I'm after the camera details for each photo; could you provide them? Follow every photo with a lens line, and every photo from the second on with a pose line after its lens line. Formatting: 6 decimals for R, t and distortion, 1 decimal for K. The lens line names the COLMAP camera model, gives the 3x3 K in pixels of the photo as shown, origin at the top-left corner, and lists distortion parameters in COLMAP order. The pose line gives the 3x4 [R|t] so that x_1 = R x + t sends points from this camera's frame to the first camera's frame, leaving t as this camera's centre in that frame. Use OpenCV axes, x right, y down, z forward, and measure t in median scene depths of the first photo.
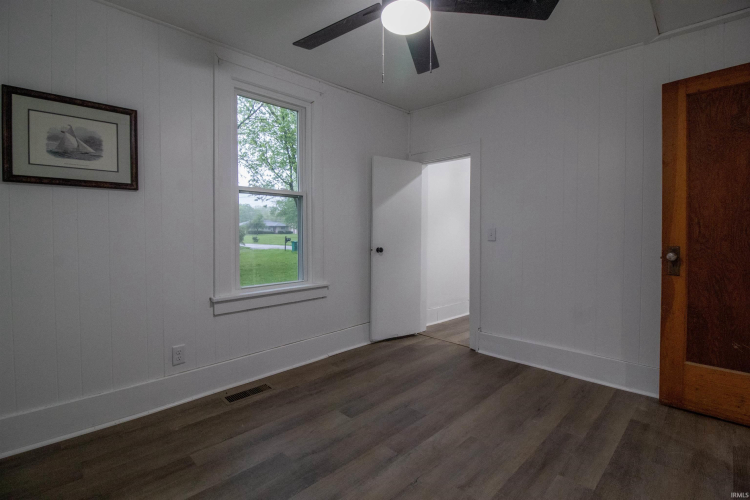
lens RADIAL K [[346.6, 0, 376.6], [0, 346.6, 238.3], [0, 0, 1]] dist [0.001193, -0.013325]
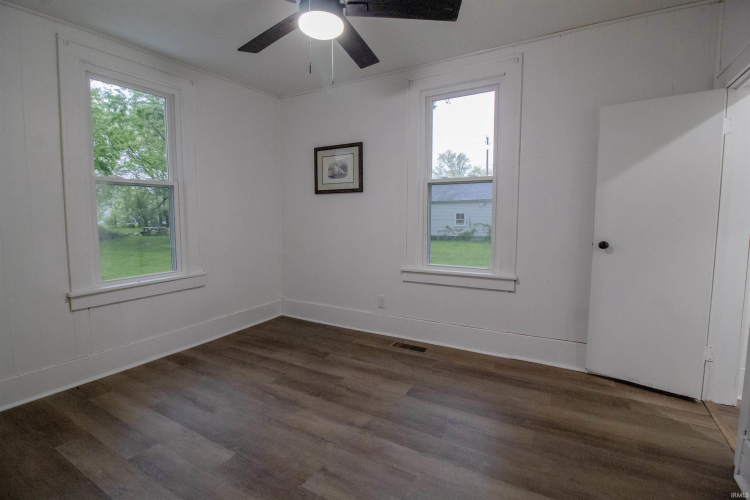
lens RADIAL K [[346.6, 0, 376.6], [0, 346.6, 238.3], [0, 0, 1]] dist [0.001193, -0.013325]
pose [[0.266097, 0.063525, -0.961851, 0.905281], [-0.014775, 0.997978, 0.061824, -0.024865], [0.963833, -0.002240, 0.266498, 0.642650]]
